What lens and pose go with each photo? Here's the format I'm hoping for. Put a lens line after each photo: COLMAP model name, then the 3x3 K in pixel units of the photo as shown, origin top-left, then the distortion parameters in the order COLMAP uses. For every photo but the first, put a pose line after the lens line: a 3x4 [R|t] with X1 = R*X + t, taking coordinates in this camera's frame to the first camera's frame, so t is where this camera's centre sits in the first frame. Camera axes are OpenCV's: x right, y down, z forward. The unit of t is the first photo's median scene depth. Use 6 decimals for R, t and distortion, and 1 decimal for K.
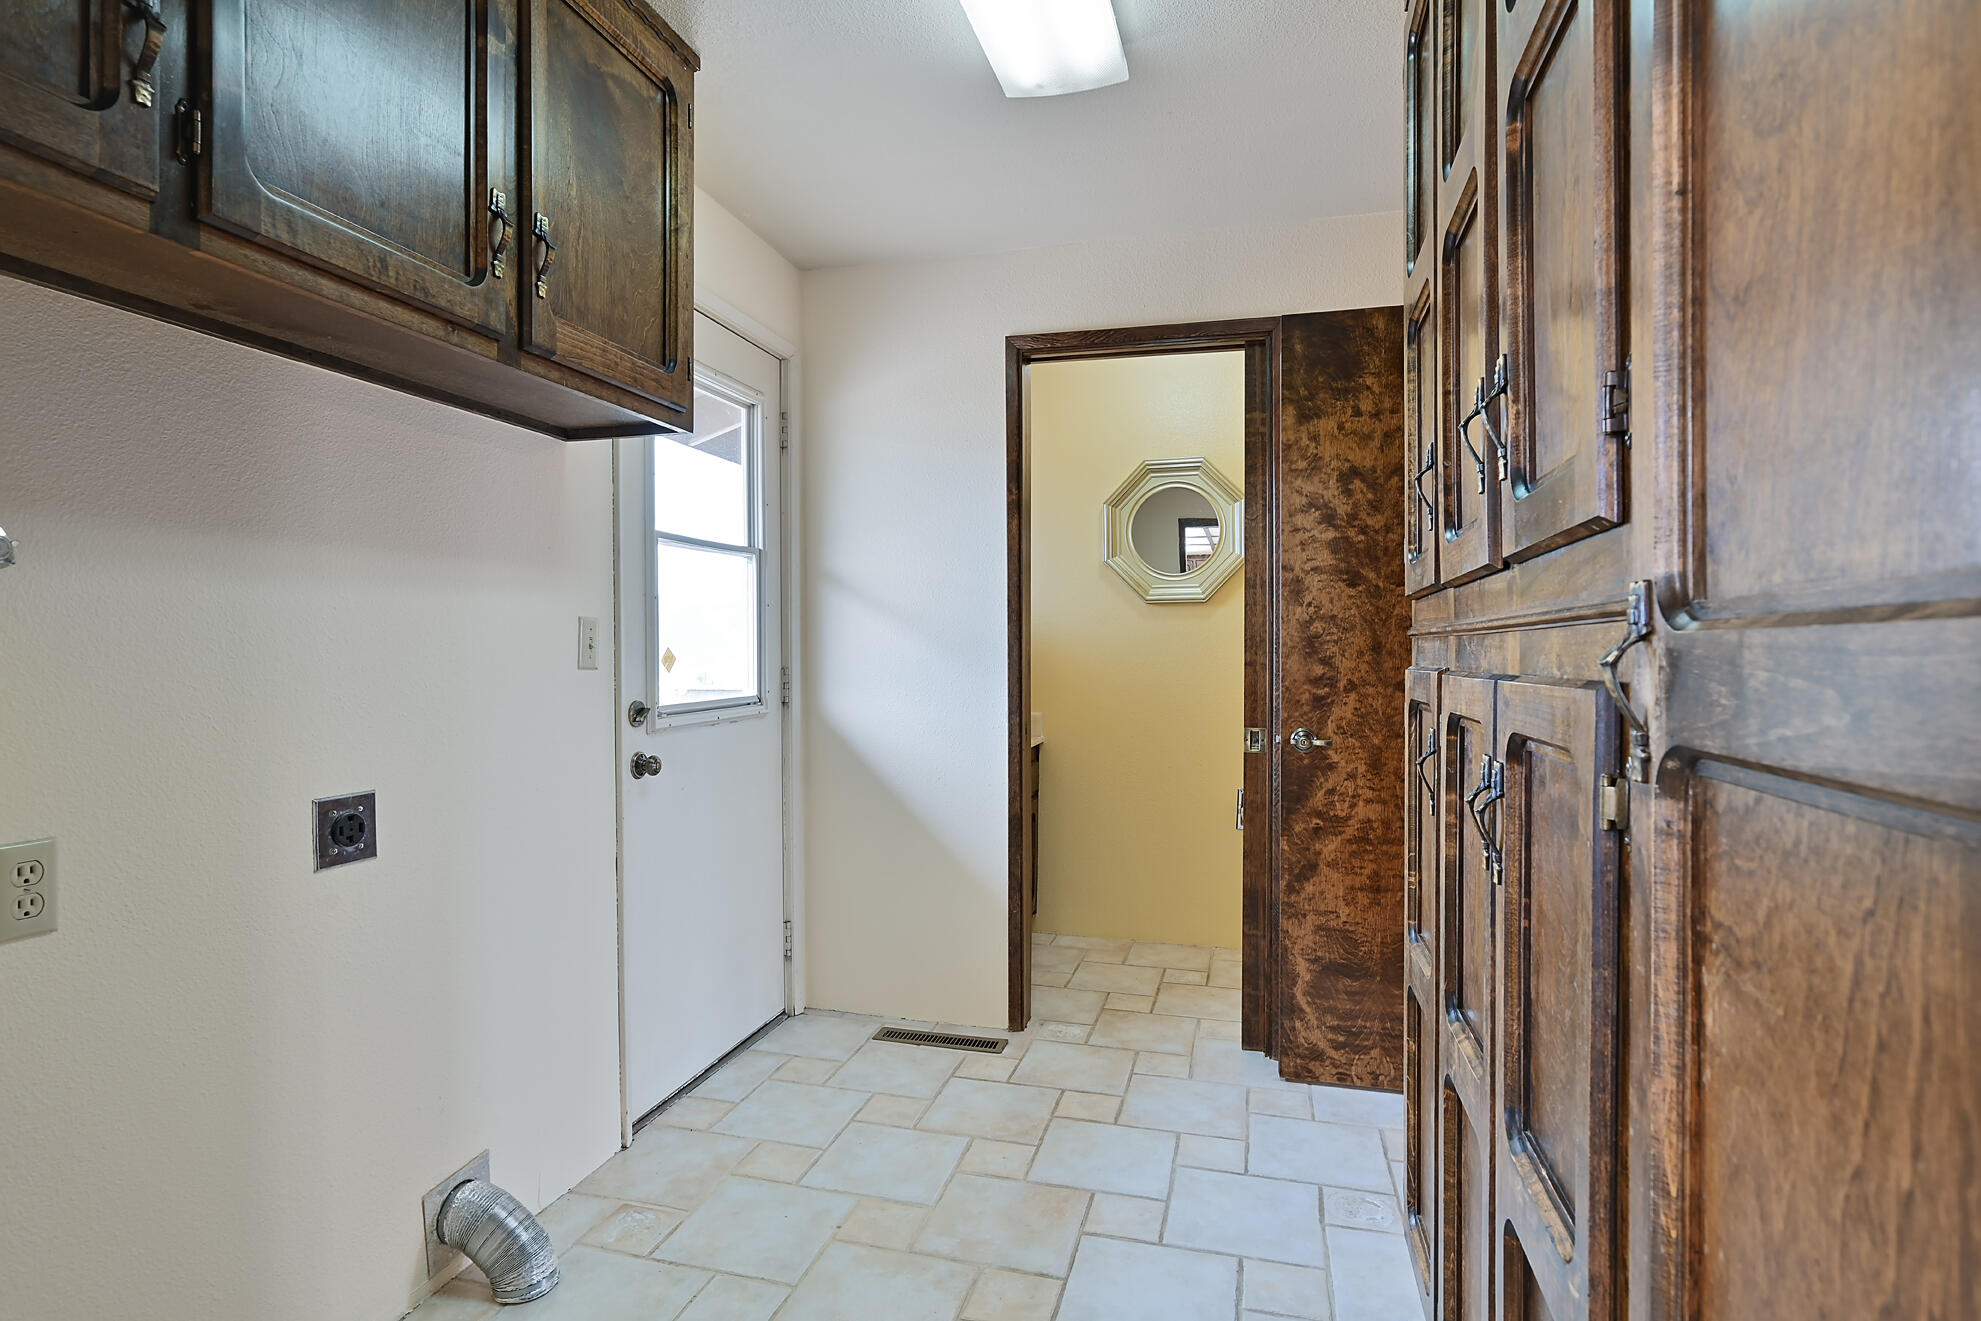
lens RADIAL K [[1025.8, 0, 994.8], [0, 1025.8, 660.3], [0, 0, 1]] dist [-0.013006, 0.002236]
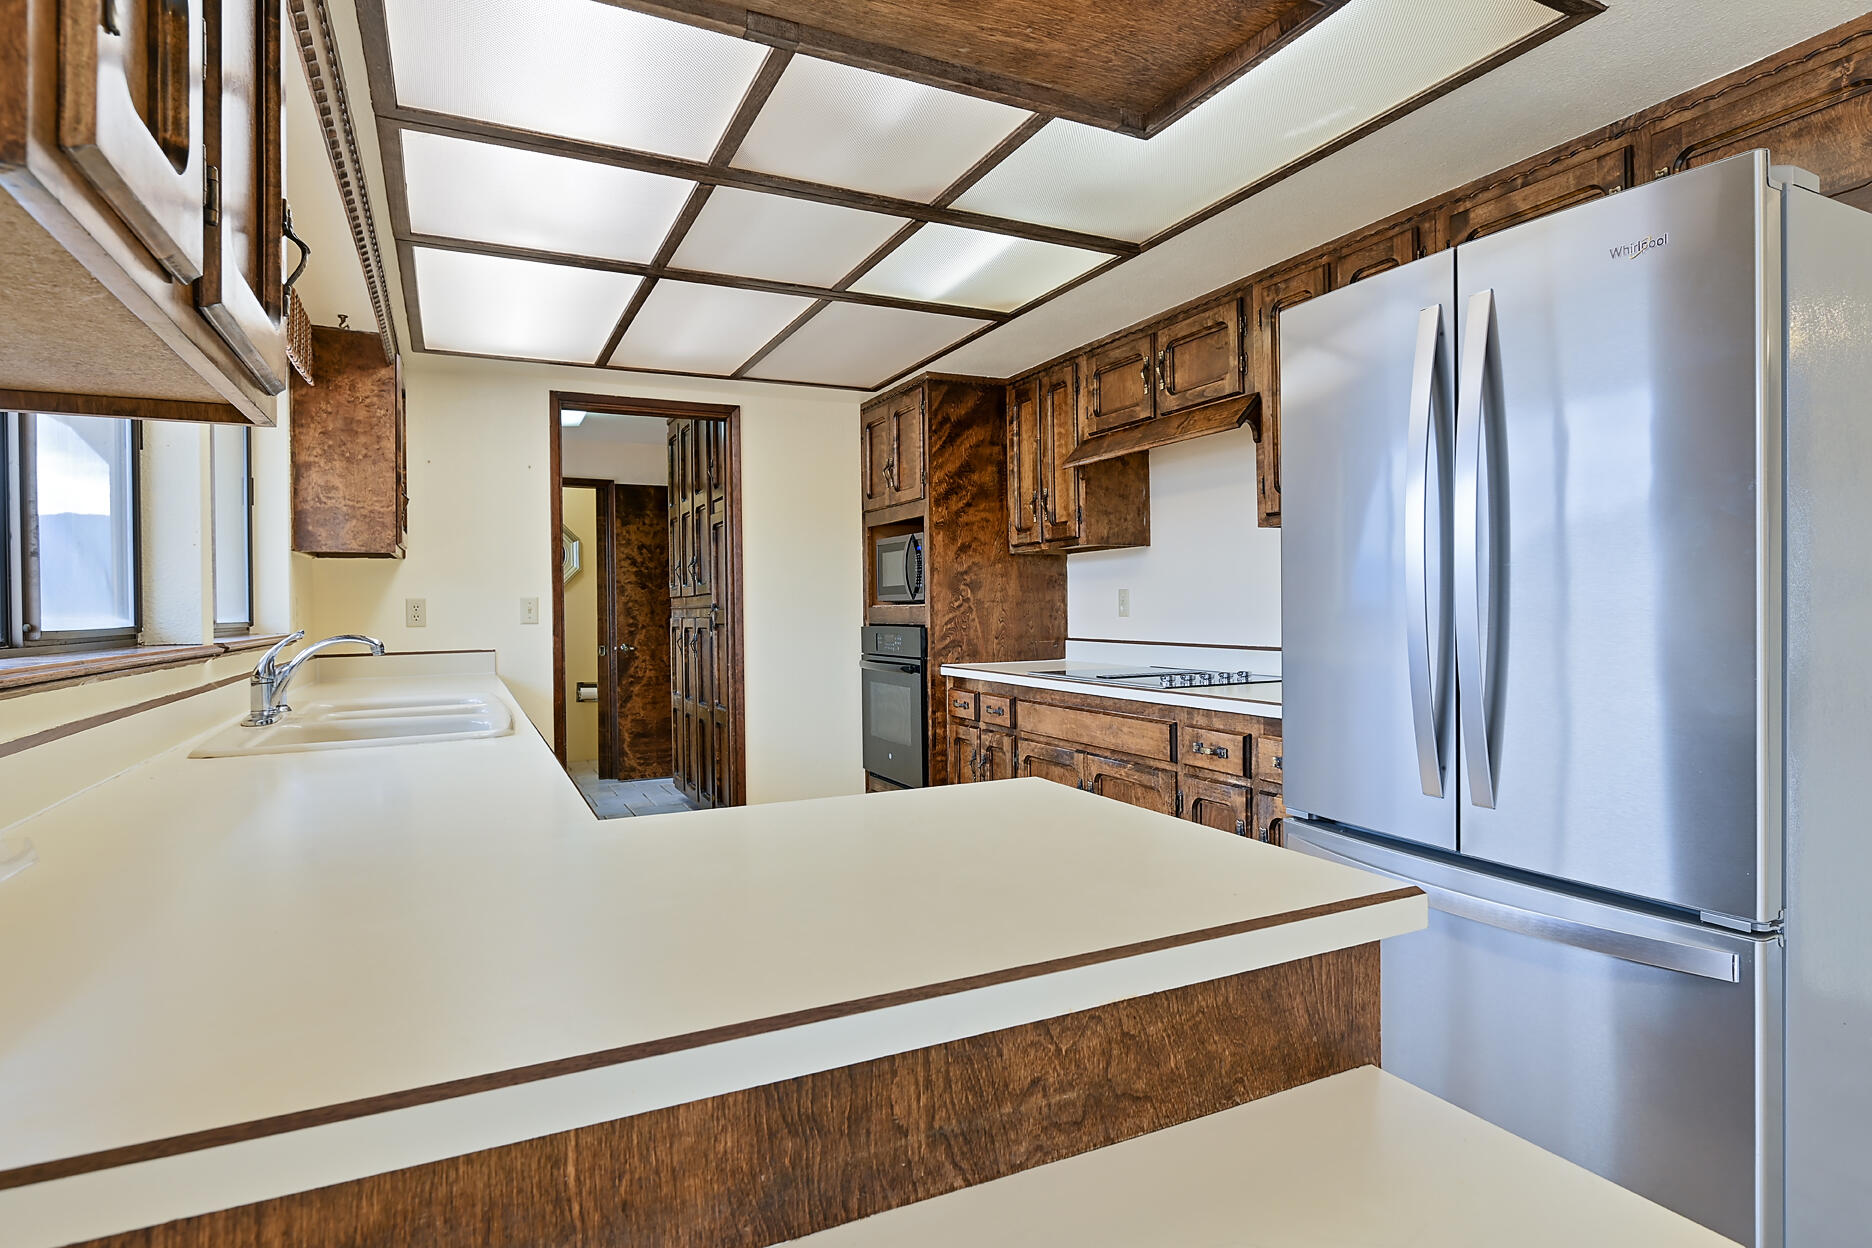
lens RADIAL K [[969.3, 0, 940.1], [0, 969.3, 623.8], [0, 0, 1]] dist [-0.013006, 0.002236]
pose [[0.760494, -0.015784, 0.649153, -0.689290], [0.015922, 0.999857, 0.005658, 0.015380], [-0.649149, 0.006033, 0.760637, -1.393318]]
